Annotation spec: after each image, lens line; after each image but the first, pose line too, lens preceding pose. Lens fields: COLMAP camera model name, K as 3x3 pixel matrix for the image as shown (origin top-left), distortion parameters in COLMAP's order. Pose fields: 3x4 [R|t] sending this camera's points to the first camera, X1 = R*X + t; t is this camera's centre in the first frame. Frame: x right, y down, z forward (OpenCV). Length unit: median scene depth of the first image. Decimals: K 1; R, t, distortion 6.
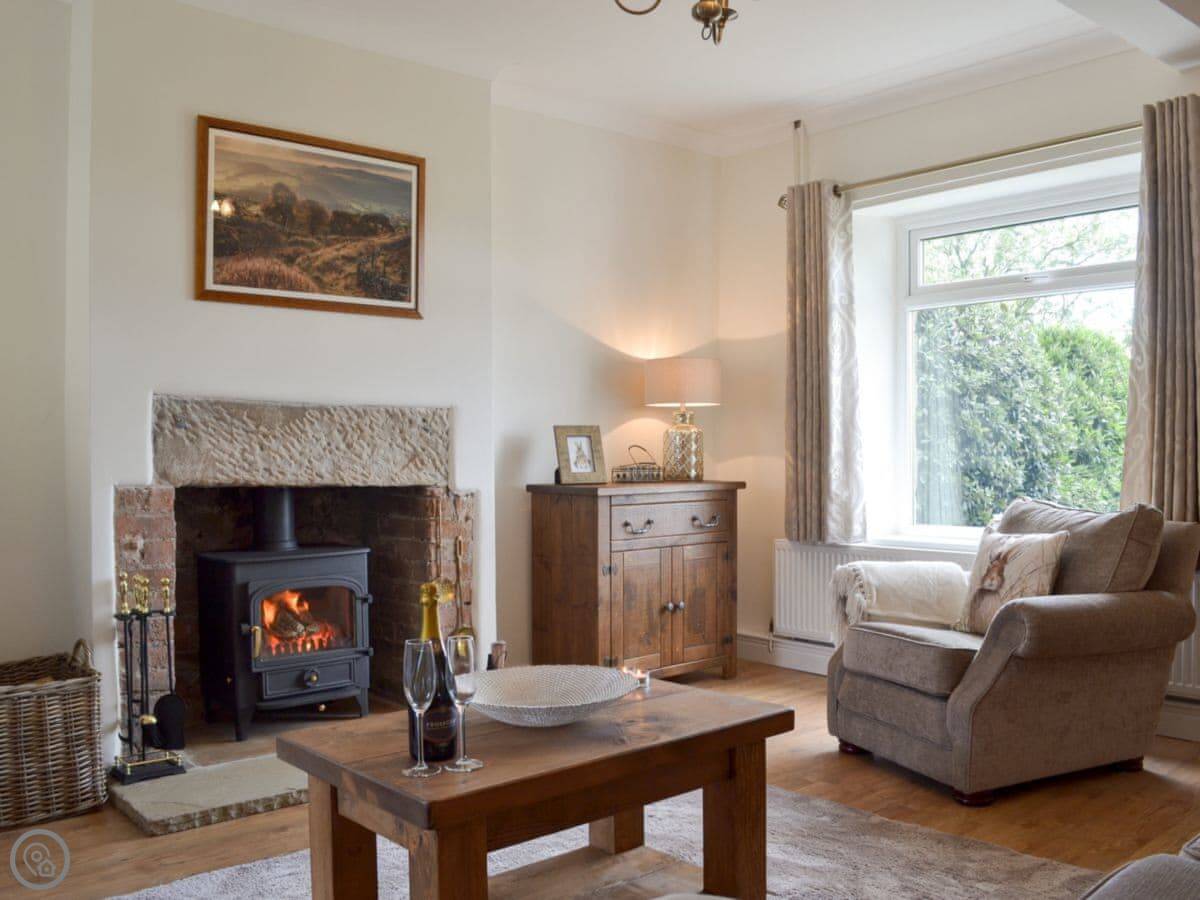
lens RADIAL K [[1081.5, 0, 597.0], [0, 1081.5, 450.0], [0, 0, 1]] dist [-0.075978, 0.005413]
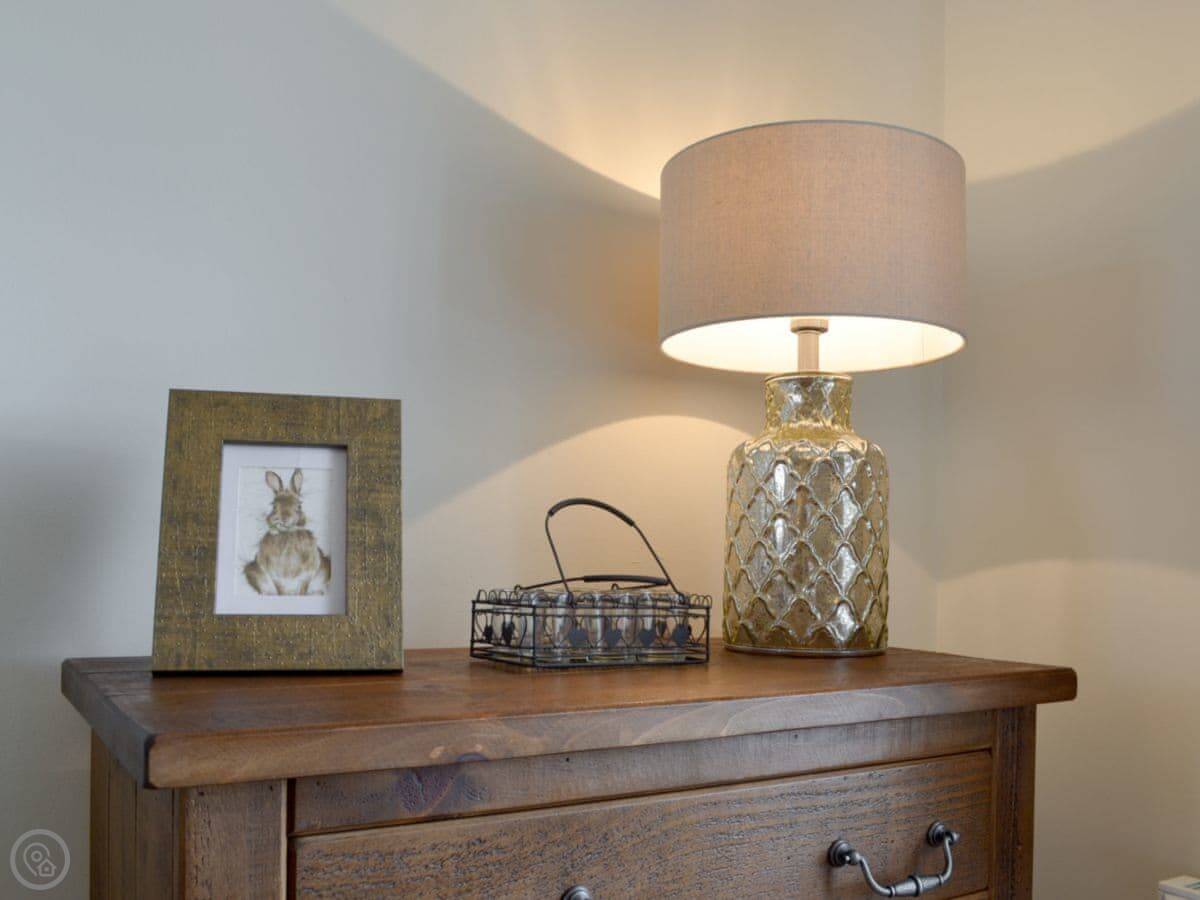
lens RADIAL K [[1109.9, 0, 597.0], [0, 1109.9, 537.5], [0, 0, 1]] dist [-0.068278, 0.000000]
pose [[0.987573, 0.017357, -0.156196, 0.090495], [-0.020605, 0.999603, -0.019199, 0.010212], [0.155801, 0.022179, 0.987539, 0.932832]]
